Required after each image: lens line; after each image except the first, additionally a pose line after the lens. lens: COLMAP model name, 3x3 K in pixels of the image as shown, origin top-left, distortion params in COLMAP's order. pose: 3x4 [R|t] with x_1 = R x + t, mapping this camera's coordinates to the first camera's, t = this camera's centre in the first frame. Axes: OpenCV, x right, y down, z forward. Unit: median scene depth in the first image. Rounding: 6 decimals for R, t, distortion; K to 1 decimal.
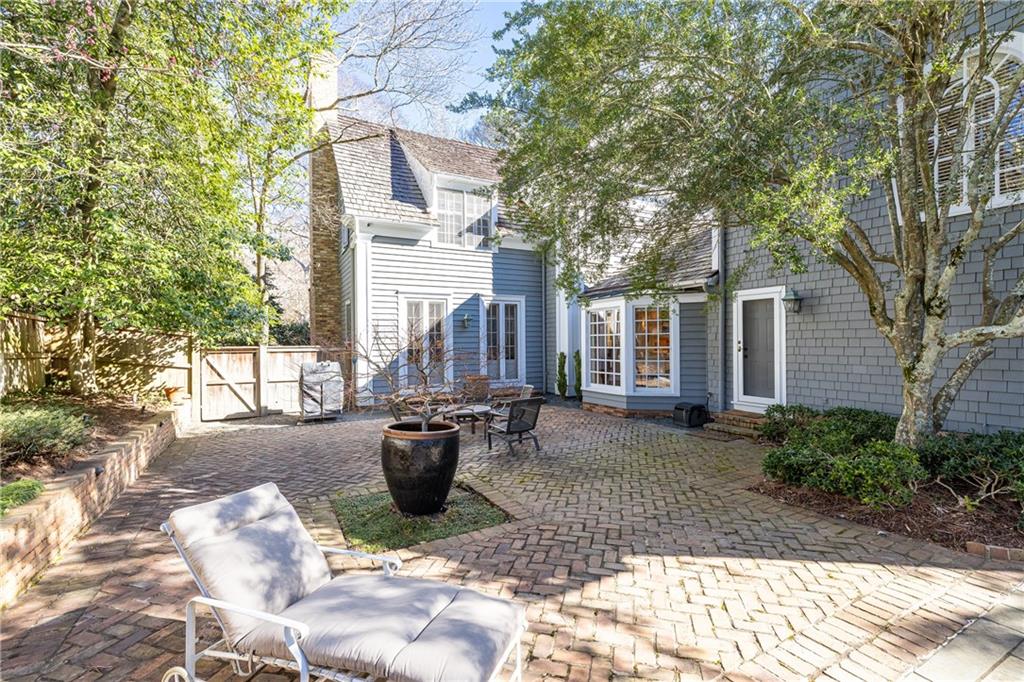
lens RADIAL K [[437.1, 0, 506.8], [0, 437.1, 341.0], [0, 0, 1]] dist [0.010478, -0.000092]
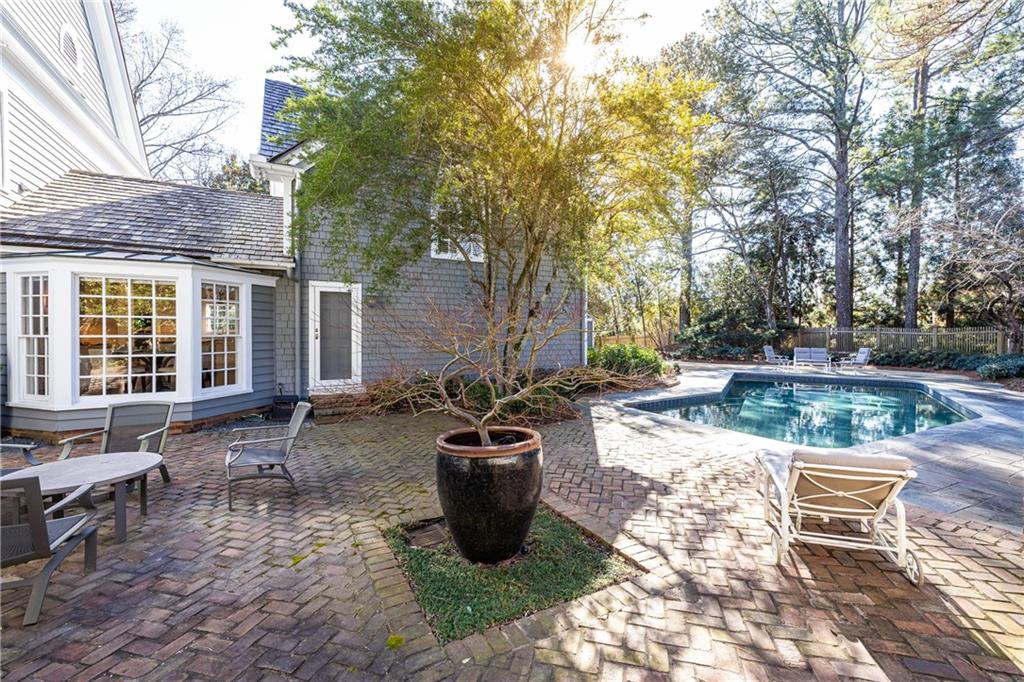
lens RADIAL K [[437.1, 0, 505.9], [0, 437.1, 337.4], [0, 0, 1]] dist [0.010478, -0.000092]
pose [[0.012848, -0.001211, 0.999917, -0.665247], [-0.004106, 0.999991, 0.001264, 0.022365], [-0.999909, -0.004122, 0.012843, 0.697814]]
